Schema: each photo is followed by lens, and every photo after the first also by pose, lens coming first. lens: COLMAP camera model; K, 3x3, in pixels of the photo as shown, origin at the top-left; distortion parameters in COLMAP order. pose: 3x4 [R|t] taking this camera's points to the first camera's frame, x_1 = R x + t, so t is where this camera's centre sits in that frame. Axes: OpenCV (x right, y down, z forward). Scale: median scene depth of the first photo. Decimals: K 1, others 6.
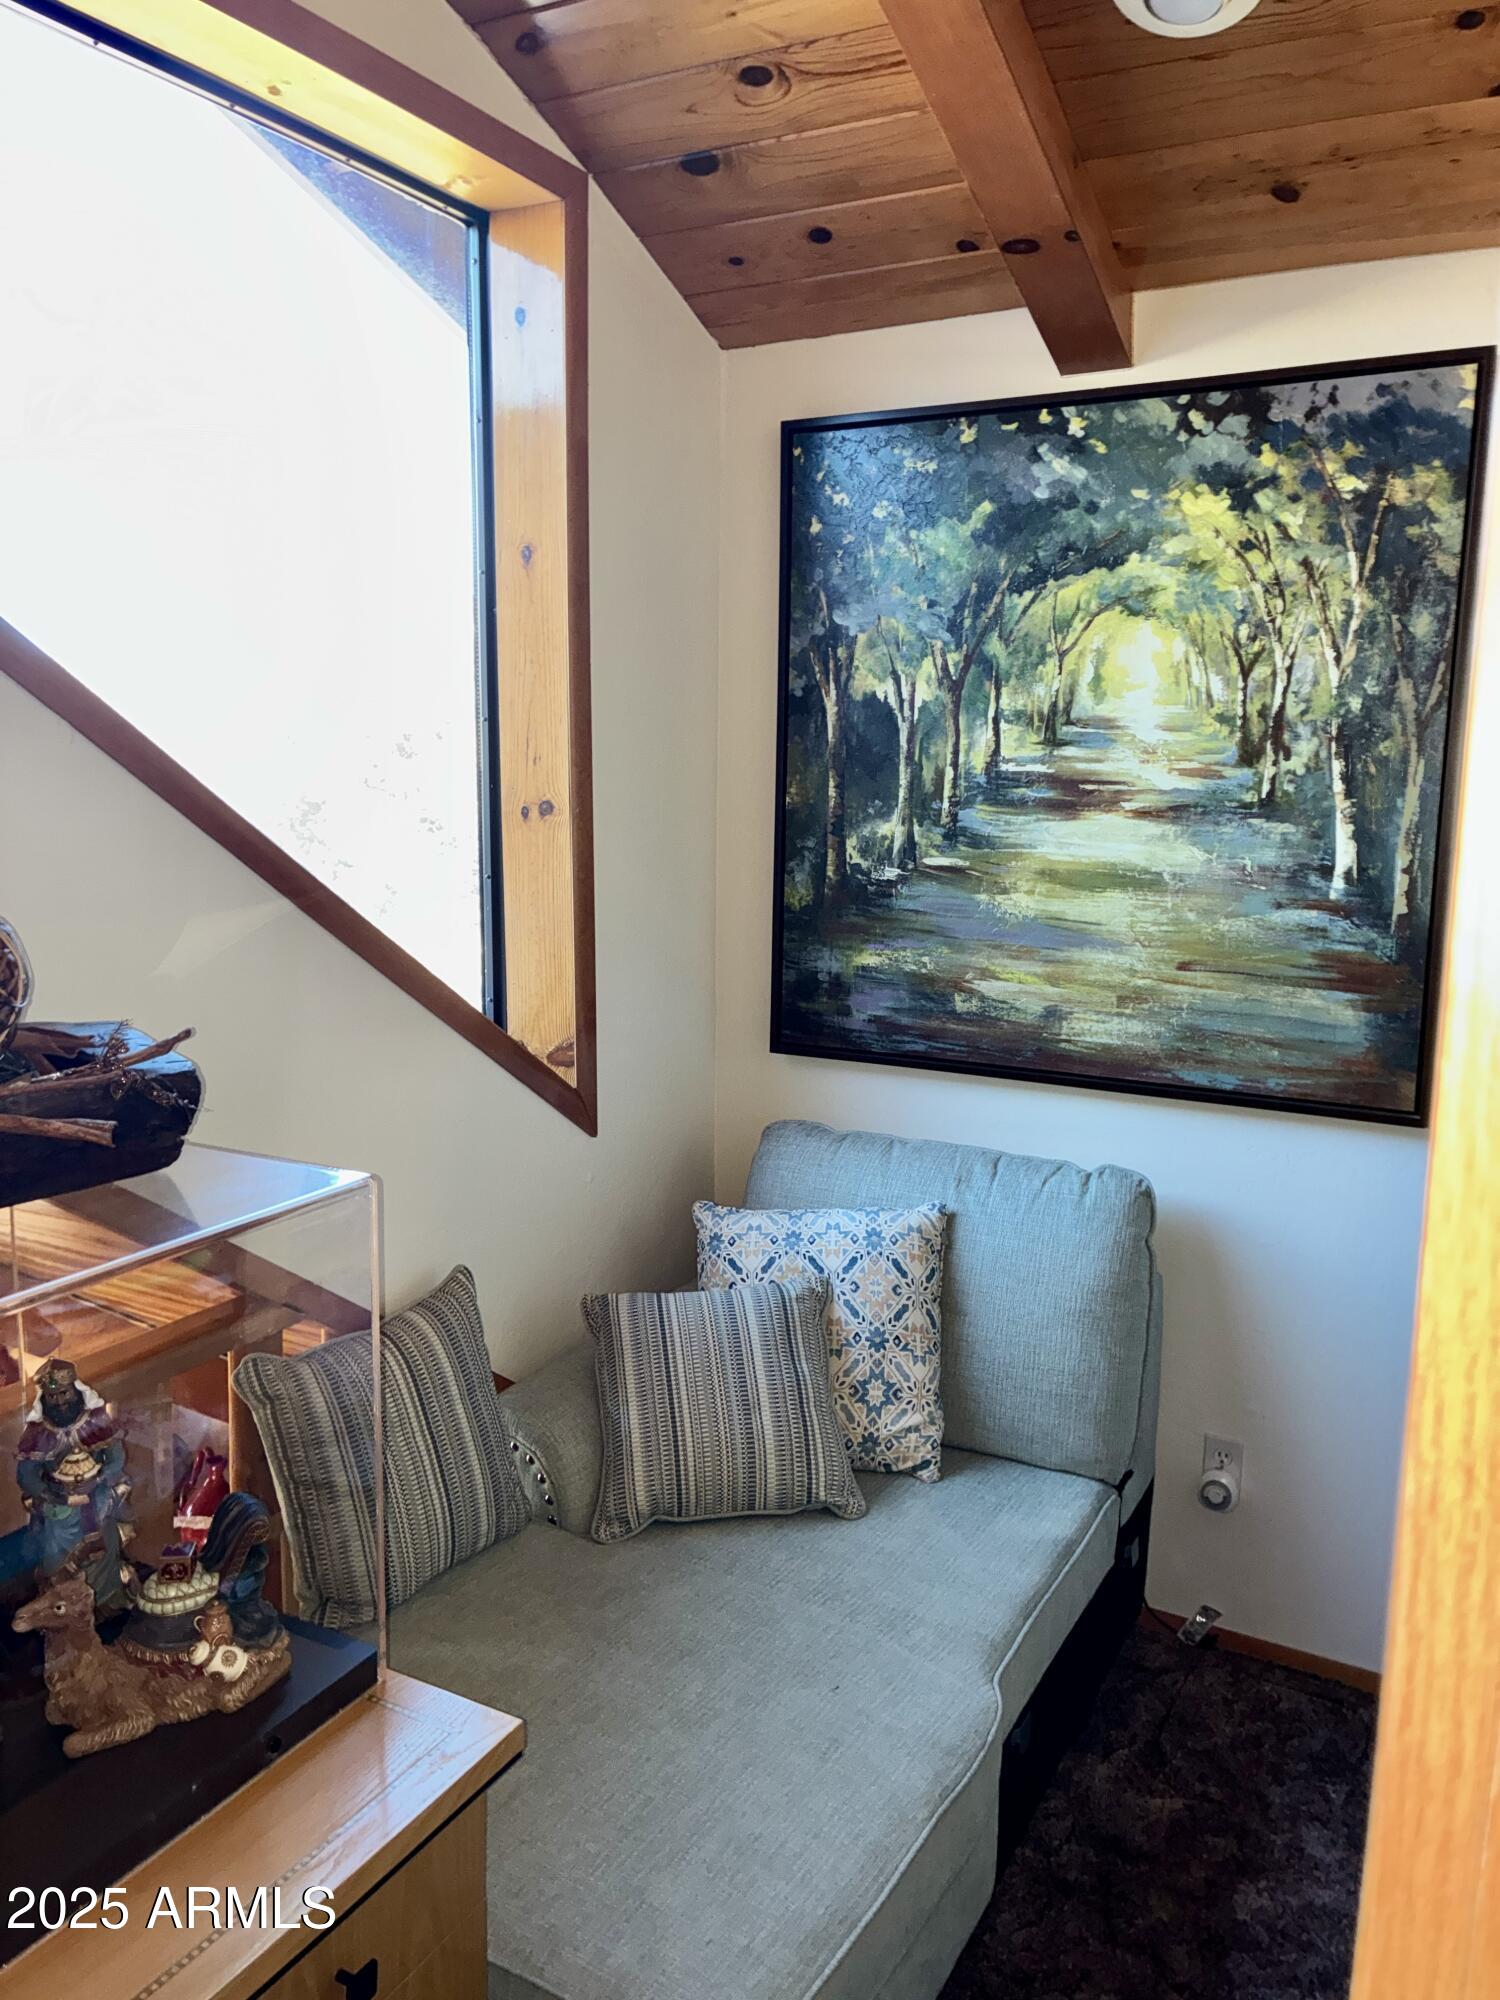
lens RADIAL K [[1513.3, 0, 750.5], [0, 1513.3, 997.6], [0, 0, 1]] dist [0.041022, -0.034966]
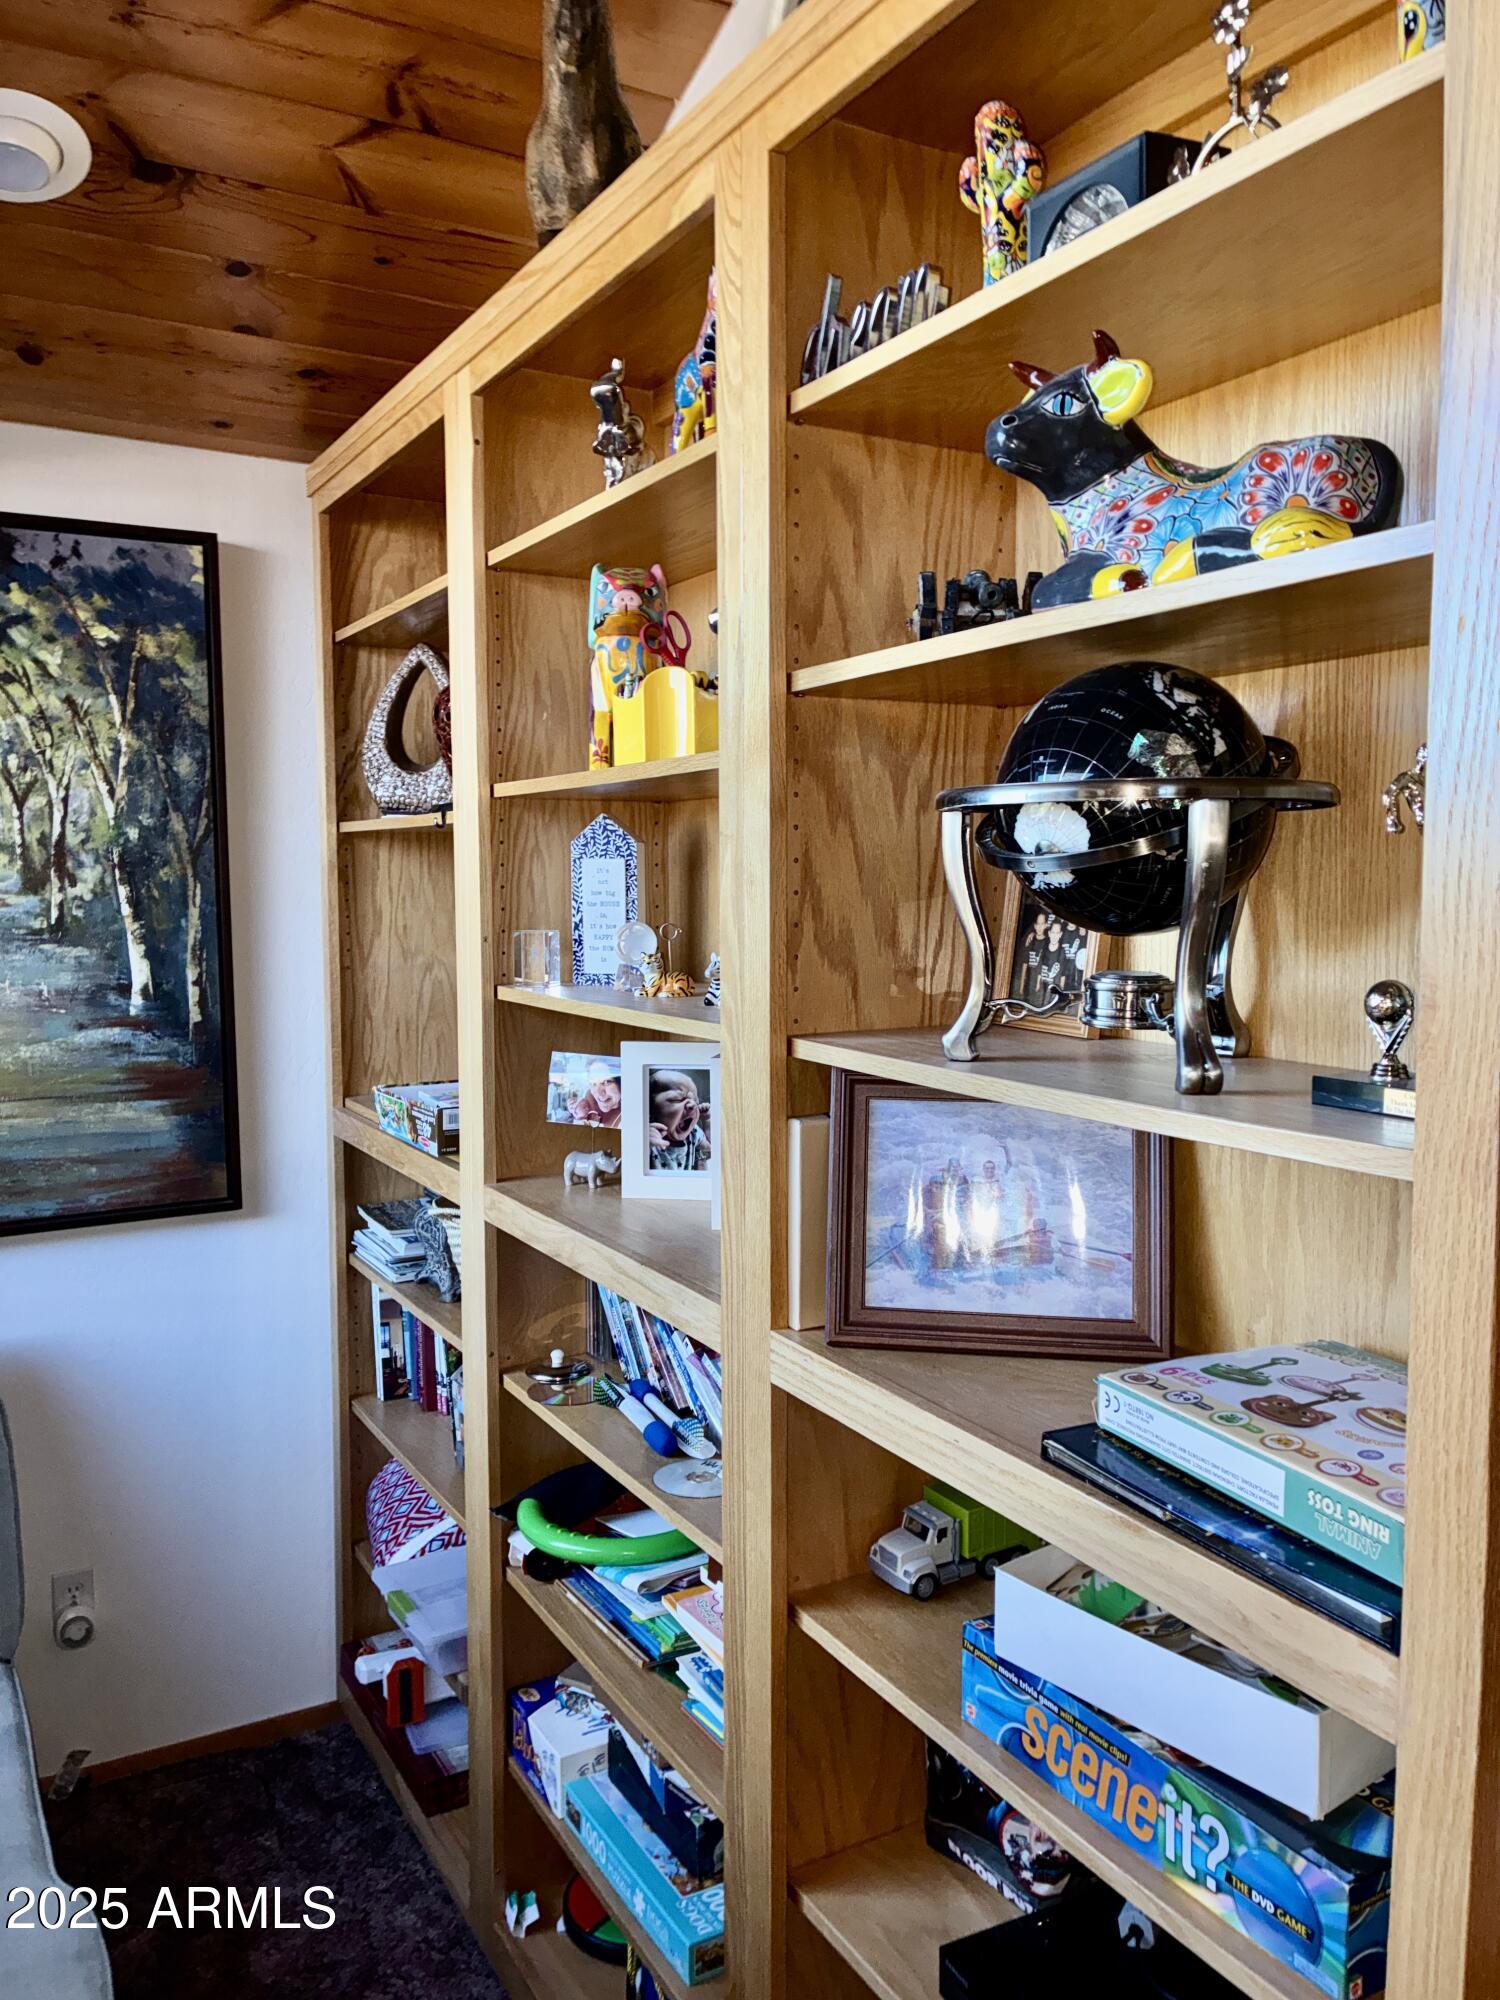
lens RADIAL K [[1513.3, 0, 747.0], [0, 1513.3, 1007.1], [0, 0, 1]] dist [0.041022, -0.034966]
pose [[0.522403, -0.089650, 0.847973, -0.301440], [0.153942, 0.988033, 0.009620, -0.014720], [-0.838687, 0.125513, 0.529953, 0.077230]]
